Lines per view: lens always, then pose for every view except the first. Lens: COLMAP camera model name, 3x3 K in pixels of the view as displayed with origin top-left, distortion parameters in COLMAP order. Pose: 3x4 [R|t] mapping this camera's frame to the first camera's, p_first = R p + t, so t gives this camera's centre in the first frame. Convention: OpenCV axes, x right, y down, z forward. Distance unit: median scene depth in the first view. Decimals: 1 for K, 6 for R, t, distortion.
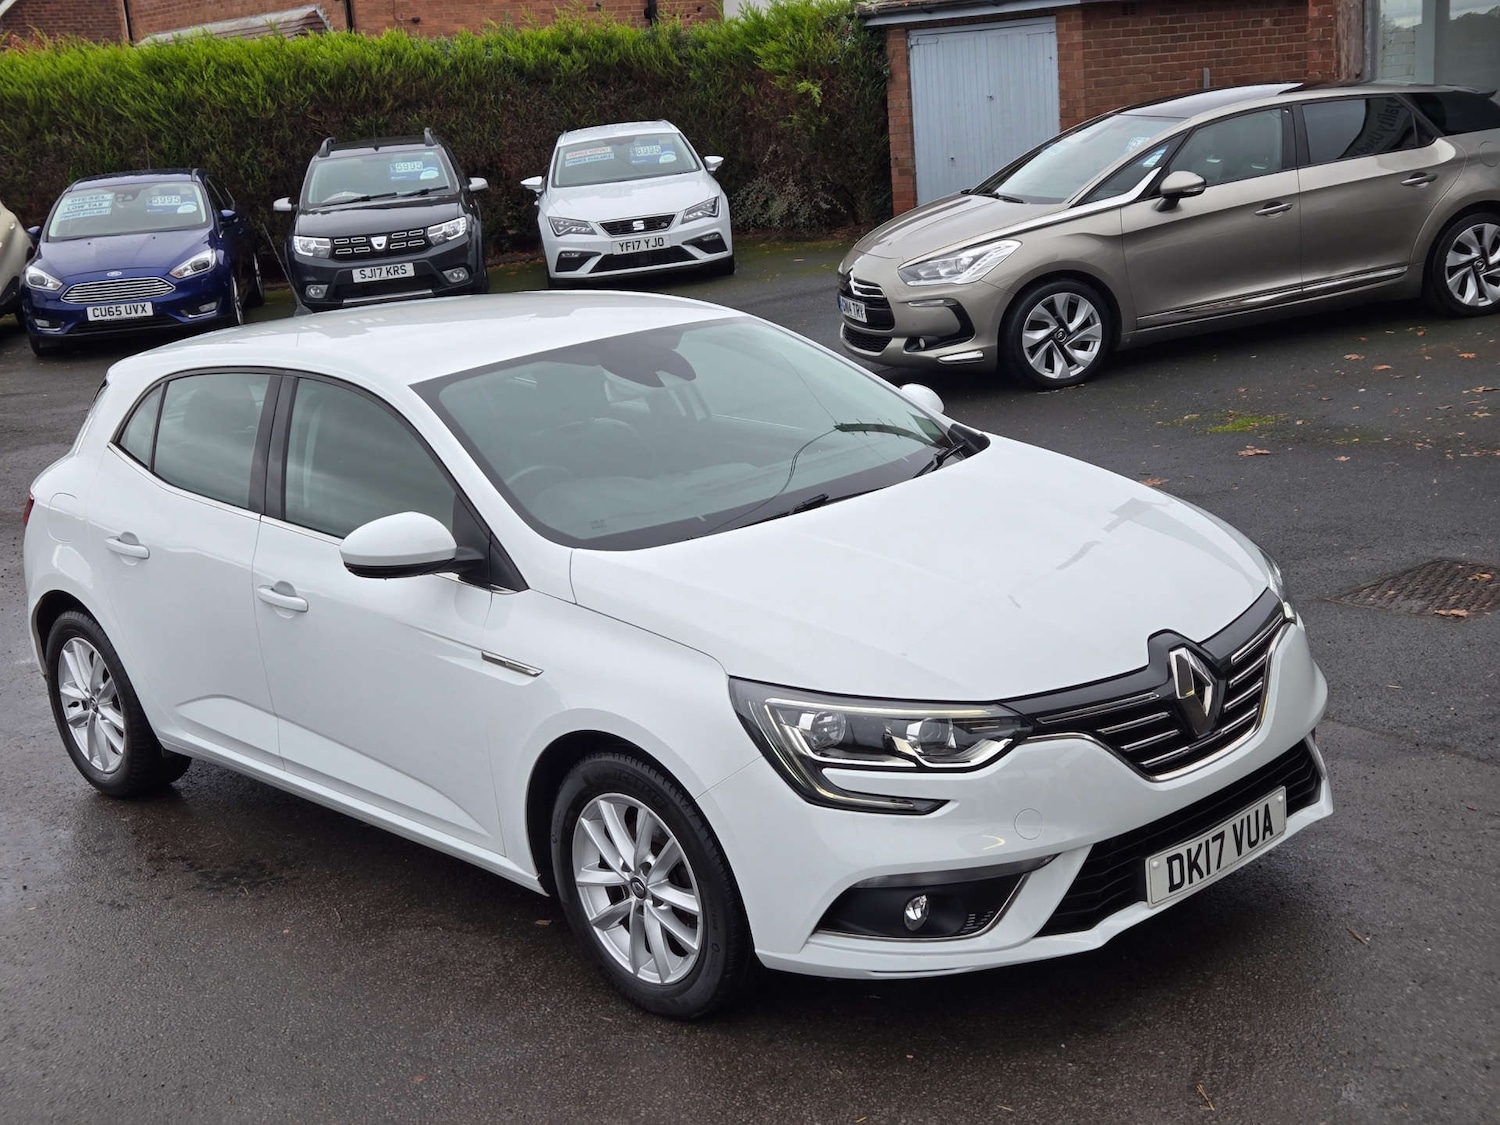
lens RADIAL K [[1973.7, 0, 779.4], [0, 1973.7, 560.8], [0, 0, 1]] dist [0.063068, -0.011209]
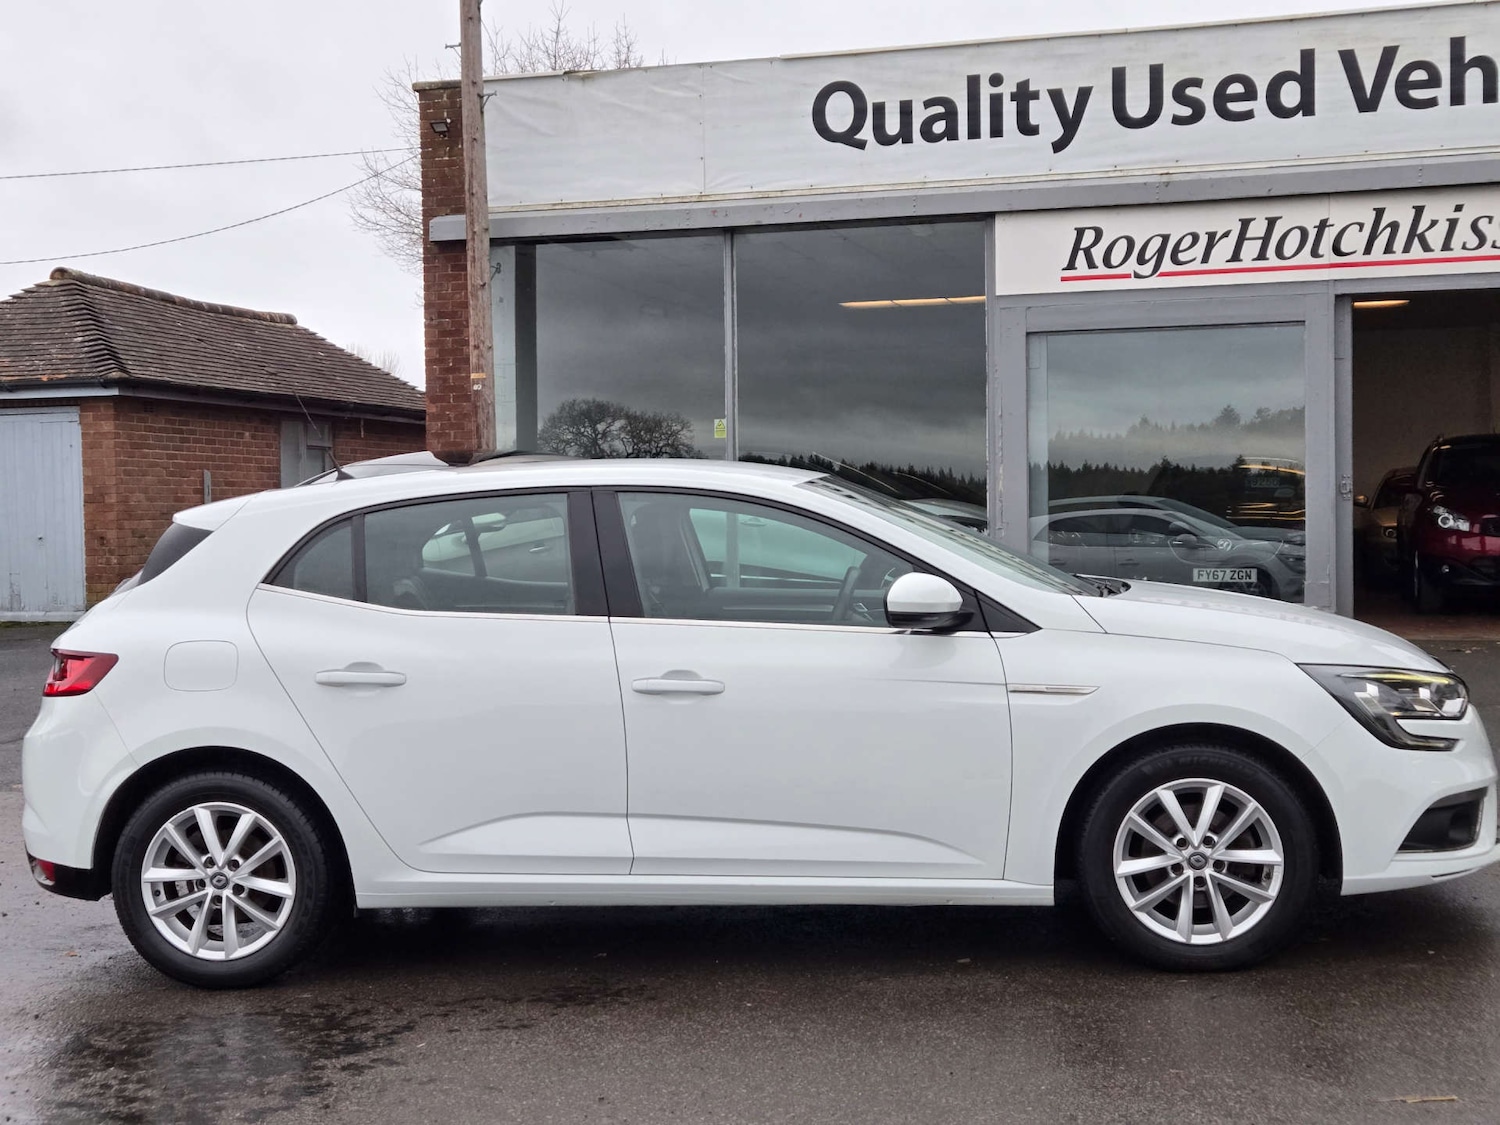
lens RADIAL K [[1923.2, 0, 772.6], [0, 1923.2, 546.4], [0, 0, 1]] dist [0.088021, -0.069591]
pose [[0.760960, 0.047873, 0.647031, -0.828700], [0.115275, 0.971431, -0.207447, 0.155179], [-0.638476, 0.232445, 0.733701, 0.207730]]
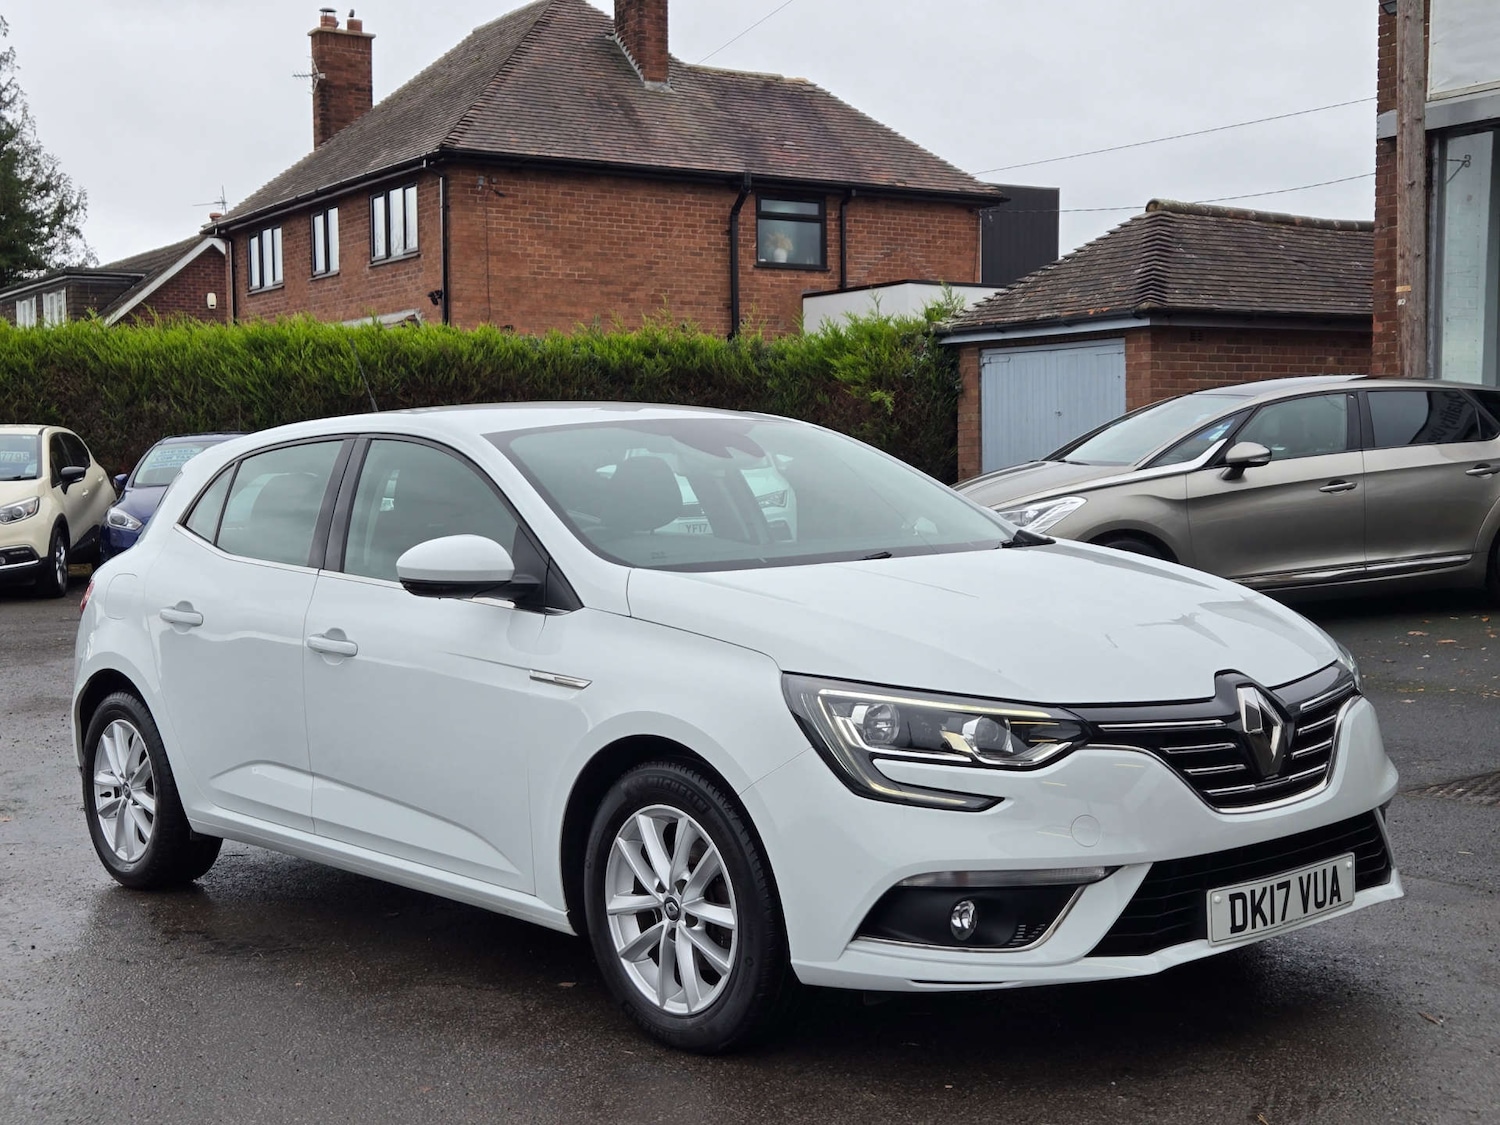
lens RADIAL K [[1970.8, 0, 795.7], [0, 1970.8, 563.2], [0, 0, 1]] dist [0.068252, -0.025864]
pose [[0.997843, 0.060891, -0.024543, 0.001218], [-0.064337, 0.981392, -0.180917, 0.136472], [0.013070, 0.182106, 0.983192, 0.025848]]
